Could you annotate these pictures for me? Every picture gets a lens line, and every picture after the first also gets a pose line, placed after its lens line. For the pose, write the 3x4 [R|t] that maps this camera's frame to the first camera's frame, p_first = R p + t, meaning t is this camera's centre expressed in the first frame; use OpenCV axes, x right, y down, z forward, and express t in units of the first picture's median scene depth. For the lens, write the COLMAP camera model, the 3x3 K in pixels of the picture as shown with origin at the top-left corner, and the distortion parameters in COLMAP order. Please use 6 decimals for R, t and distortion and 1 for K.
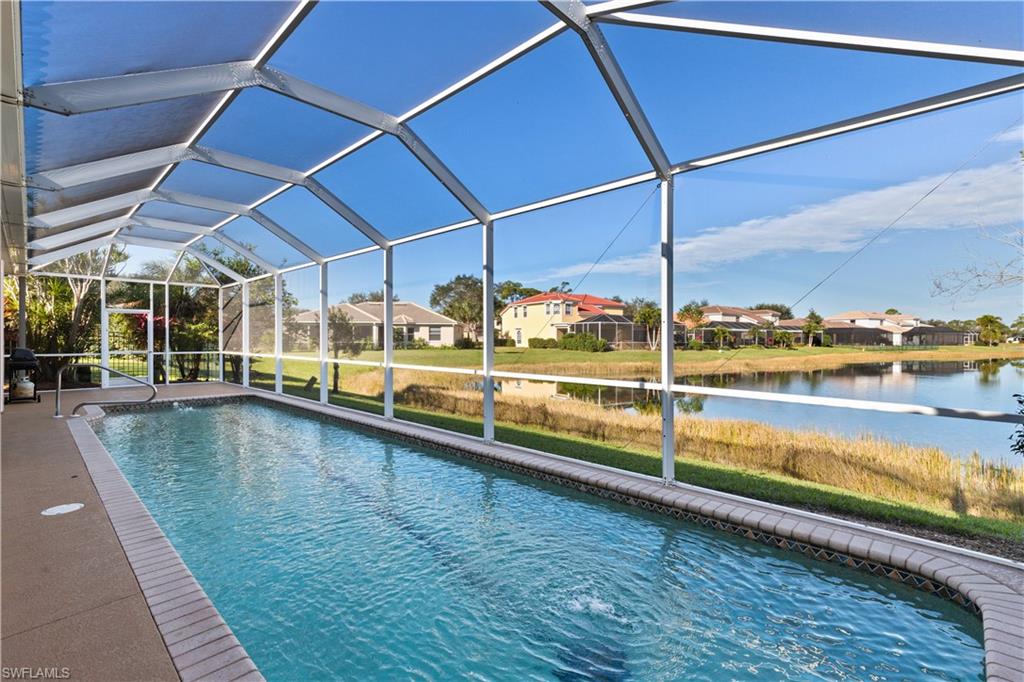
lens RADIAL K [[457.5, 0, 512.0], [0, 457.5, 341.0], [0, 0, 1]] dist [0.001065, -0.000003]
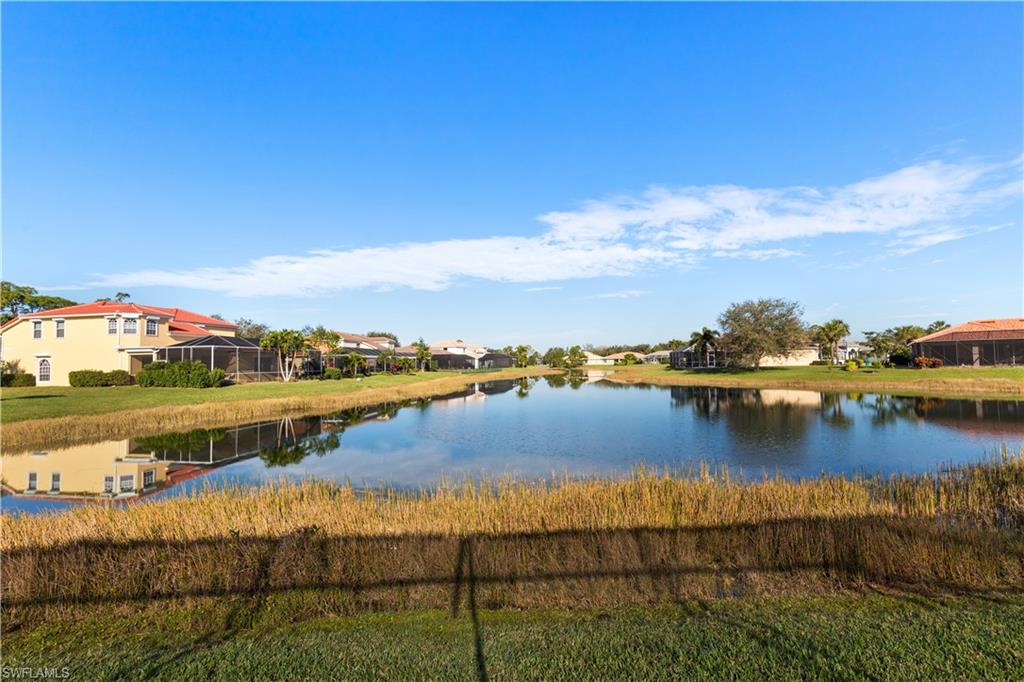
lens RADIAL K [[457.5, 0, 512.0], [0, 457.5, 341.0], [0, 0, 1]] dist [0.001065, -0.000003]
pose [[0.665449, 0.020851, 0.746152, -0.026037], [0.025994, 0.998356, -0.051081, 0.000219], [-0.745990, 0.053388, 0.663814, 0.125628]]
